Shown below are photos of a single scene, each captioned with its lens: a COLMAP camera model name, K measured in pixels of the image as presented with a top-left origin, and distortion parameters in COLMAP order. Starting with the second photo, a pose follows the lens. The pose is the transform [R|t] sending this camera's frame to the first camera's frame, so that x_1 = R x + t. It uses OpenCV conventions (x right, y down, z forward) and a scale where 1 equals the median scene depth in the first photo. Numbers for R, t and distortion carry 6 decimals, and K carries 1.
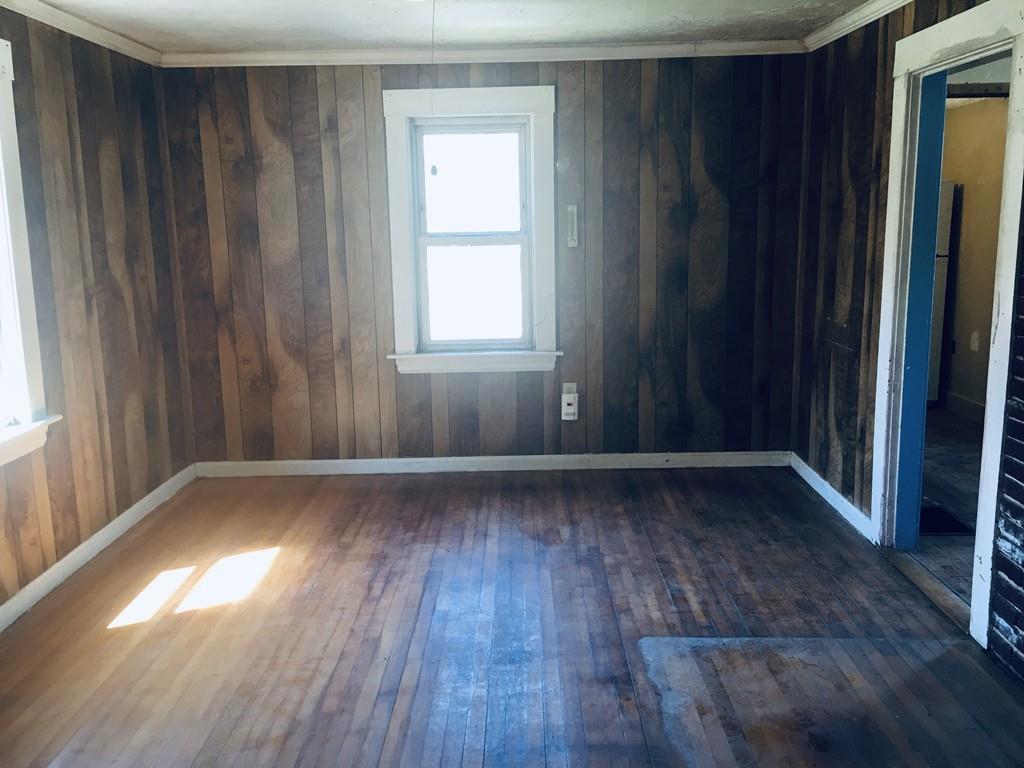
lens RADIAL K [[889.8, 0, 511.6], [0, 889.8, 379.3], [0, 0, 1]] dist [0.061190, 0.009359]
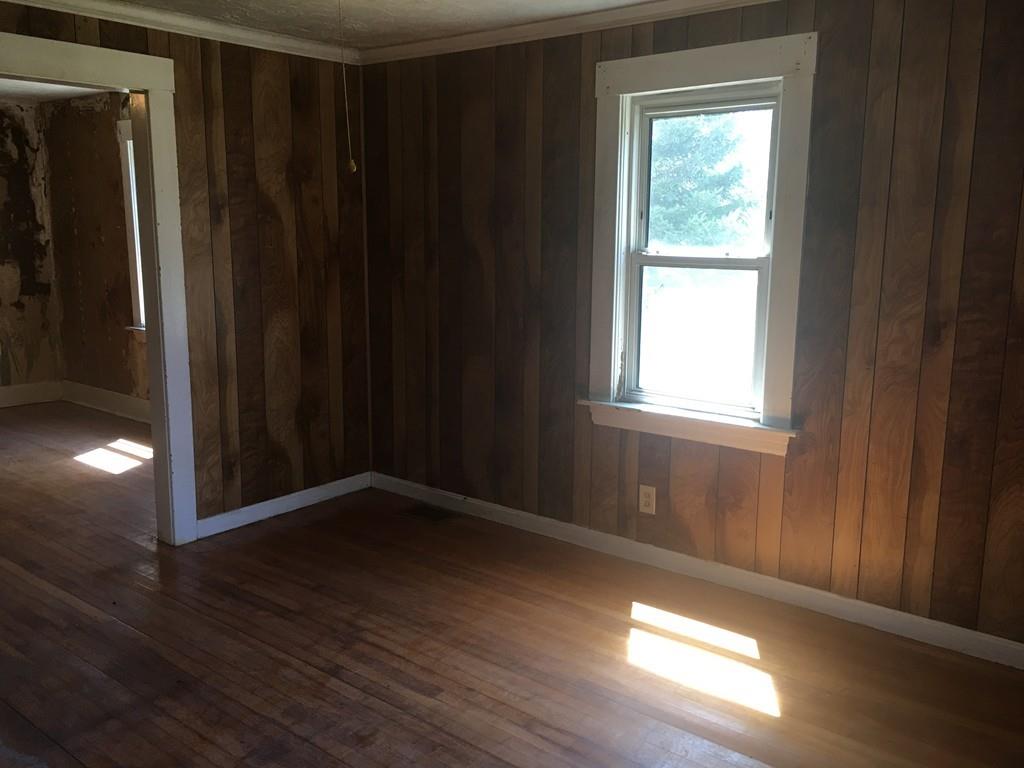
lens RADIAL K [[889.8, 0, 512.6], [0, 889.8, 387.4], [0, 0, 1]] dist [0.061190, 0.009359]
pose [[-0.623311, 0.139386, -0.769451, 0.275752], [-0.152354, 0.943482, 0.294330, -0.167143], [0.766988, 0.300688, -0.566847, 0.933844]]
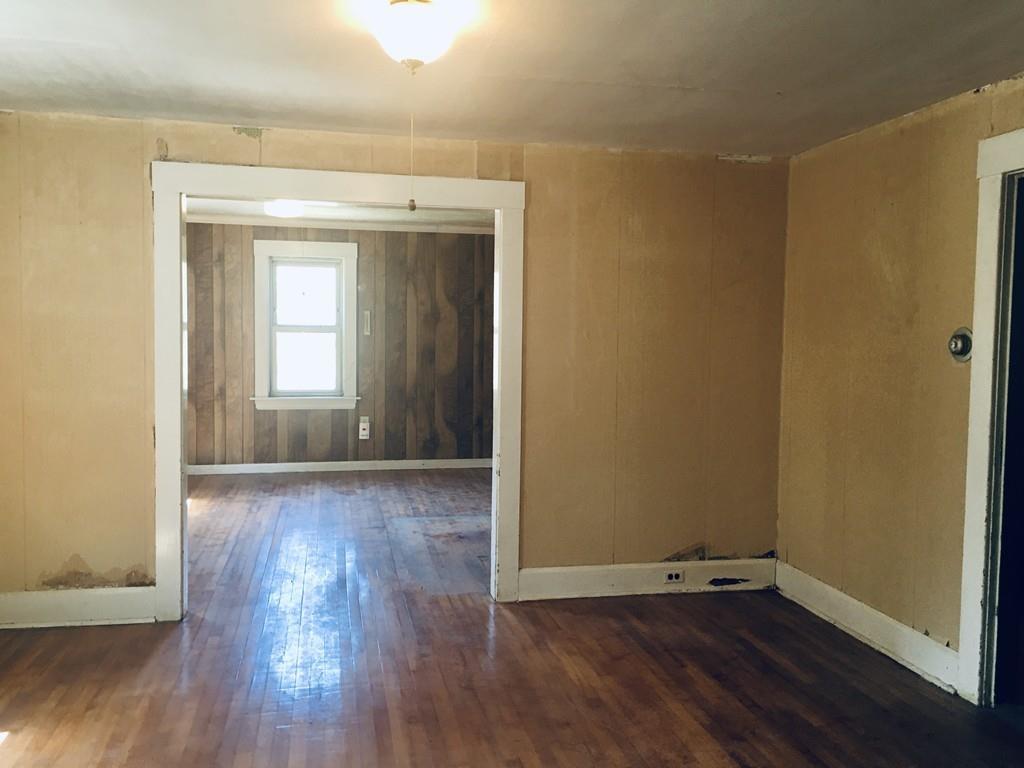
lens RADIAL K [[889.8, 0, 508.0], [0, 889.8, 385.0], [0, 0, 1]] dist [0.061190, 0.009359]
pose [[0.978295, 0.020631, 0.206190, -0.016984], [0.002410, 0.993831, -0.110875, 0.134127], [-0.207205, 0.108965, 0.972210, -0.692178]]
